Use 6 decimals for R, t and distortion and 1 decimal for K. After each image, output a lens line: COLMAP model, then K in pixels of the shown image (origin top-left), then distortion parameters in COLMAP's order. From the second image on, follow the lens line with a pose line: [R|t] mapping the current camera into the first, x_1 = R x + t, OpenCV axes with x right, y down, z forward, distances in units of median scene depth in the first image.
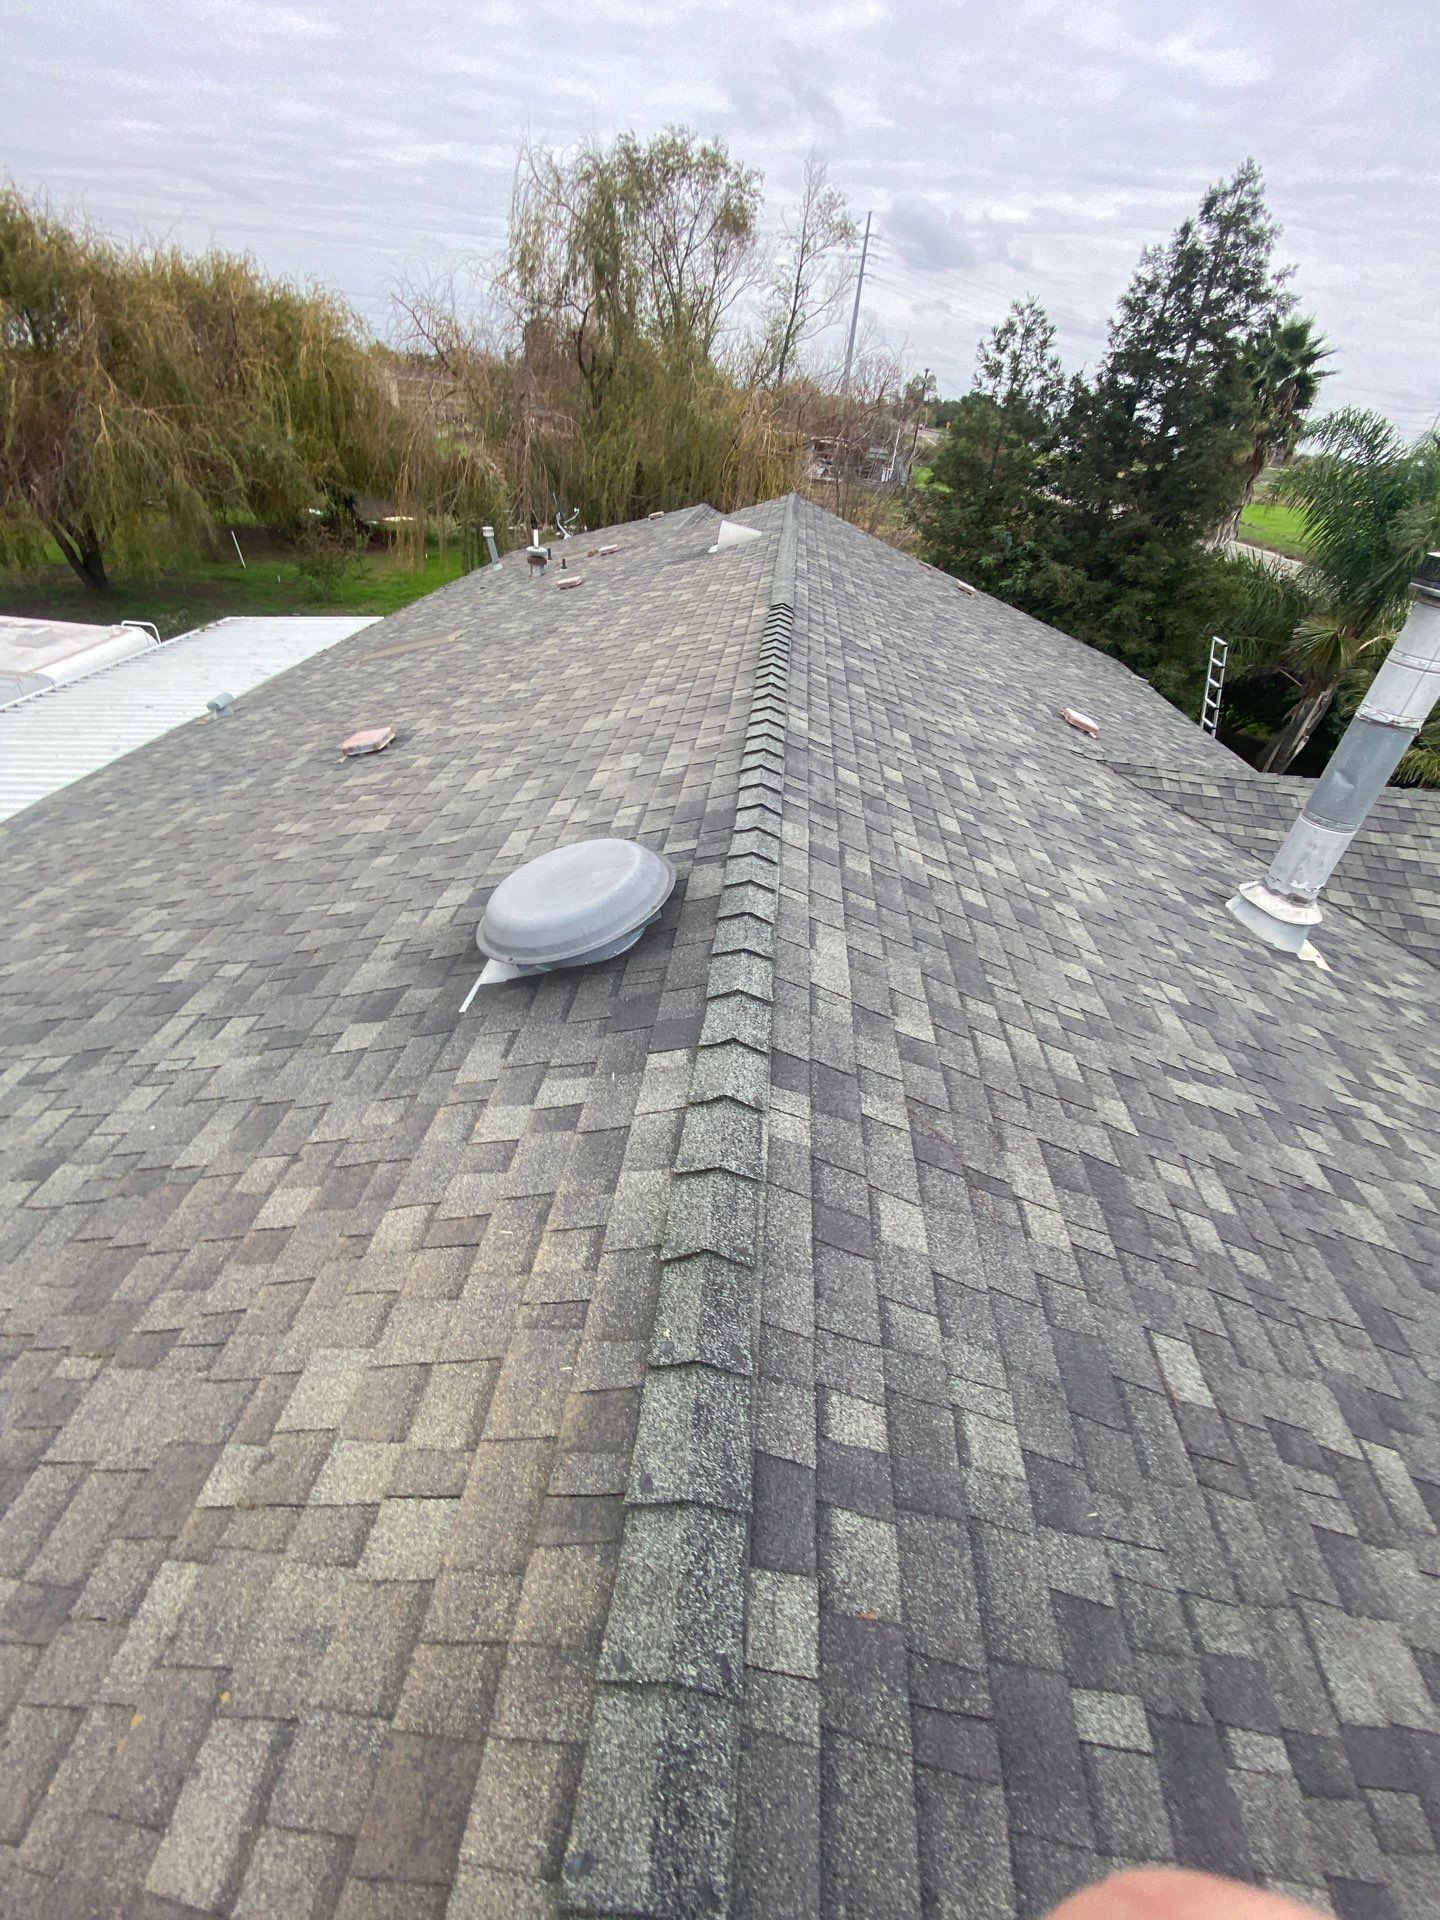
lens RADIAL K [[765.8, 0, 732.0], [0, 765.8, 957.3], [0, 0, 1]] dist [0.012319, -0.015858]
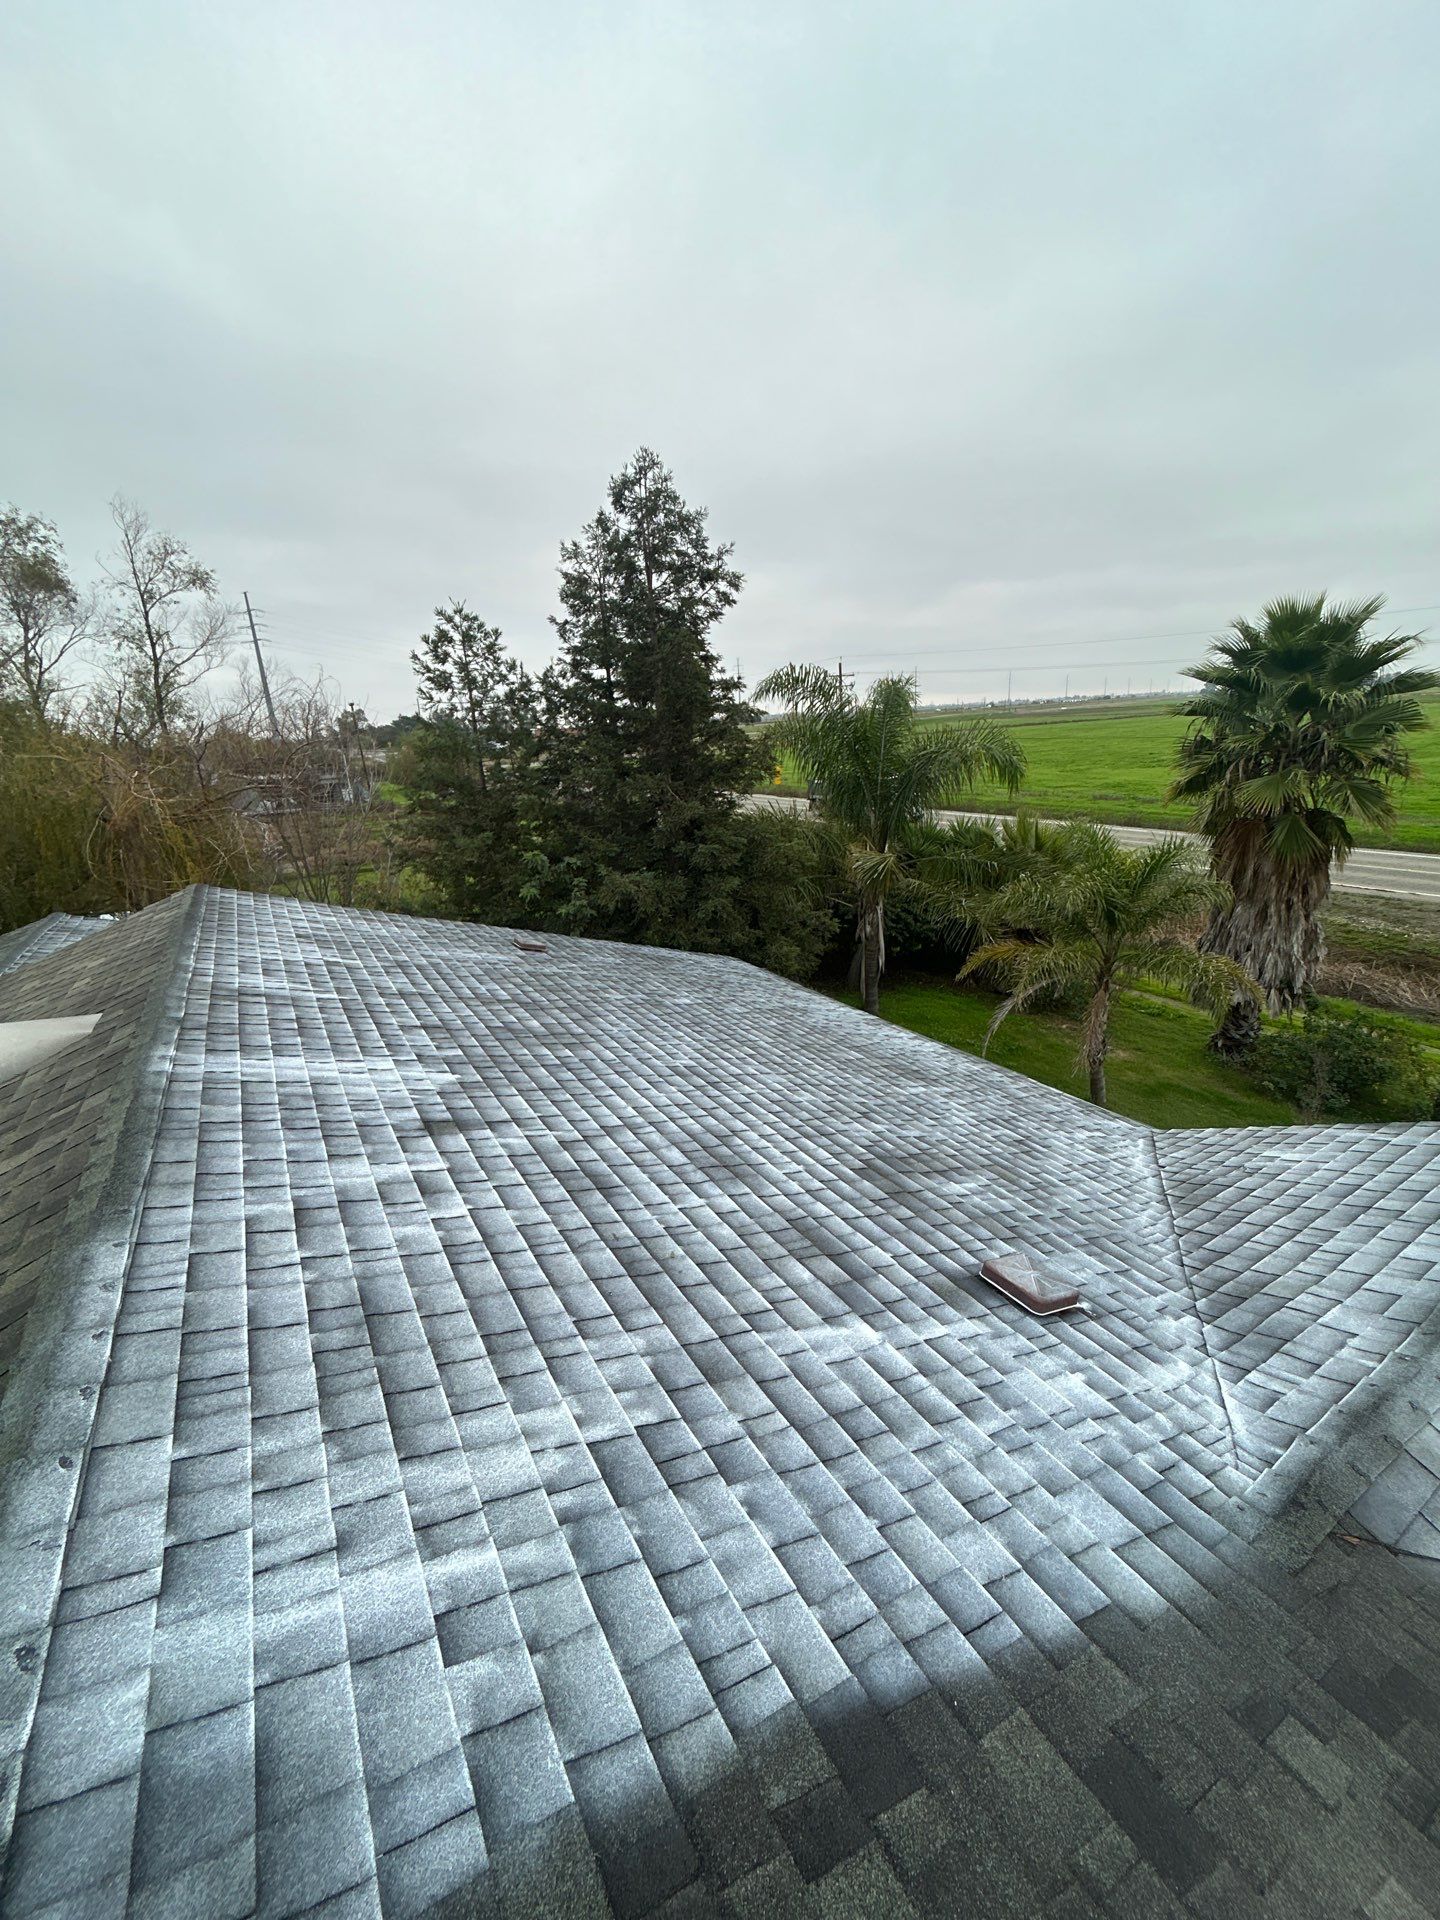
lens RADIAL K [[782.8, 0, 717.9], [0, 782.8, 952.9], [0, 0, 1]] dist [0.002825, -0.012370]
pose [[0.807459, -0.292160, 0.512497, 0.076266], [0.443623, 0.873368, -0.201064, -0.234508], [-0.388856, 0.389706, 0.834818, 0.326815]]
